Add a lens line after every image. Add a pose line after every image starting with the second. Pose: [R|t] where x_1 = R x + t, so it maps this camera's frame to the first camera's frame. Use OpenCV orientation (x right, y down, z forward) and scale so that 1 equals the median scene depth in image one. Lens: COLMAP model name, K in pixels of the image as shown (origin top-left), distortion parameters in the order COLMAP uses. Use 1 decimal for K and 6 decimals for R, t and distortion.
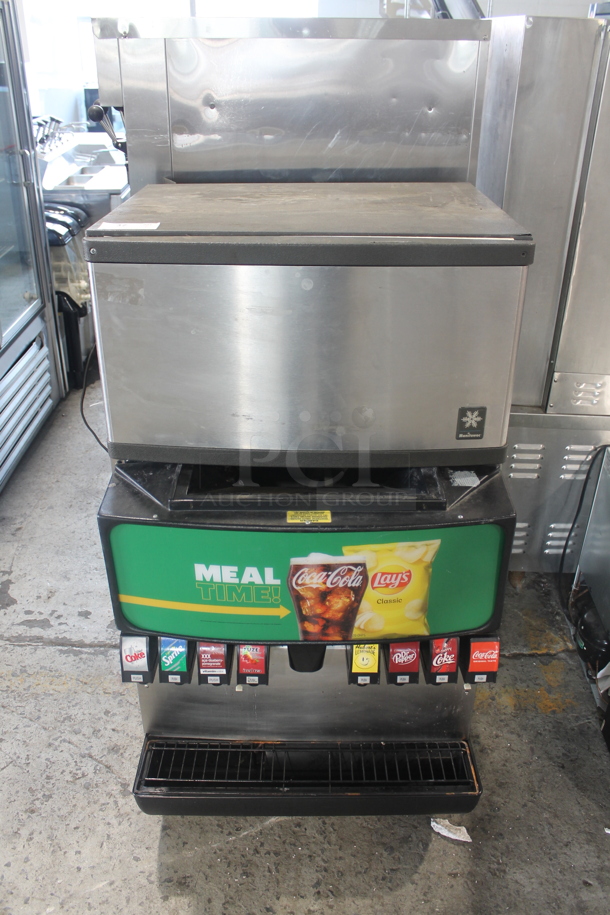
lens RADIAL K [[773.8, 0, 302.3], [0, 773.8, 460.6], [0, 0, 1]] dist [-0.148695, 0.118397]
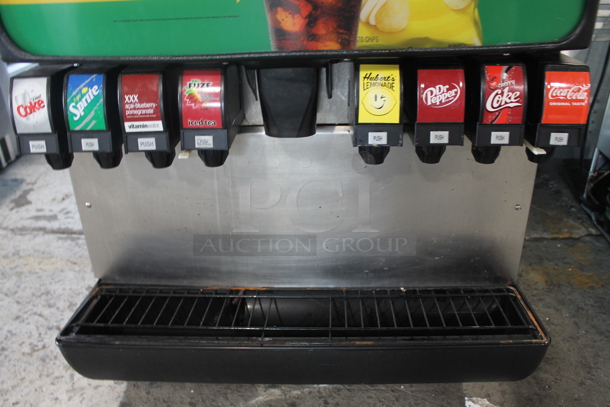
lens RADIAL K [[515.9, 0, 303.3], [0, 515.9, 202.9], [0, 0, 1]] dist [-0.148695, 0.118397]
pose [[0.998815, -0.010787, -0.047448, 0.034890], [0.009372, 0.999508, -0.029938, 0.319257], [0.047748, 0.029458, 0.998425, 0.518238]]
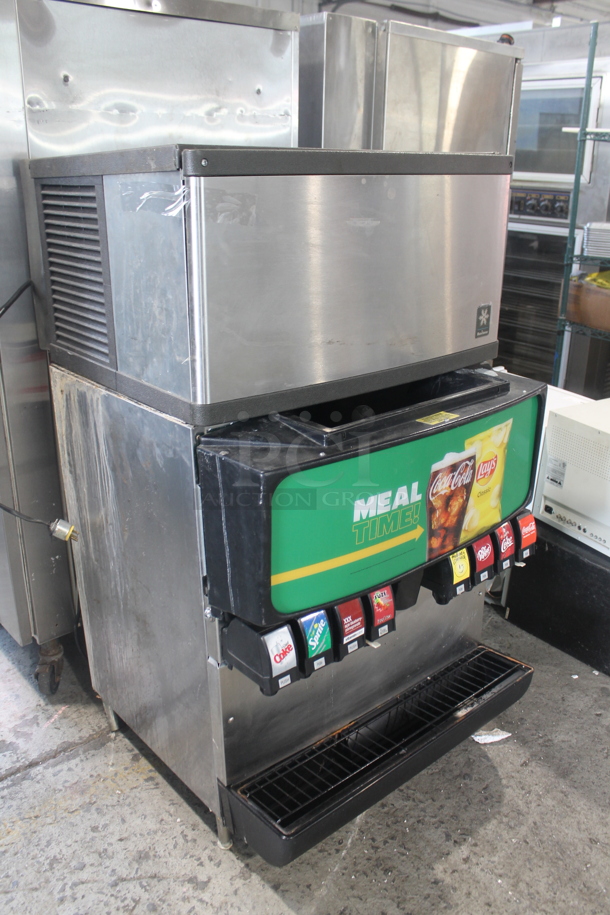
lens RADIAL K [[773.8, 0, 304.0], [0, 773.8, 459.5], [0, 0, 1]] dist [-0.148695, 0.118397]
pose [[0.763047, -0.237482, 0.601134, -0.588838], [0.311704, 0.949961, -0.020372, 0.071118], [-0.566216, 0.202920, 0.798889, 0.242769]]
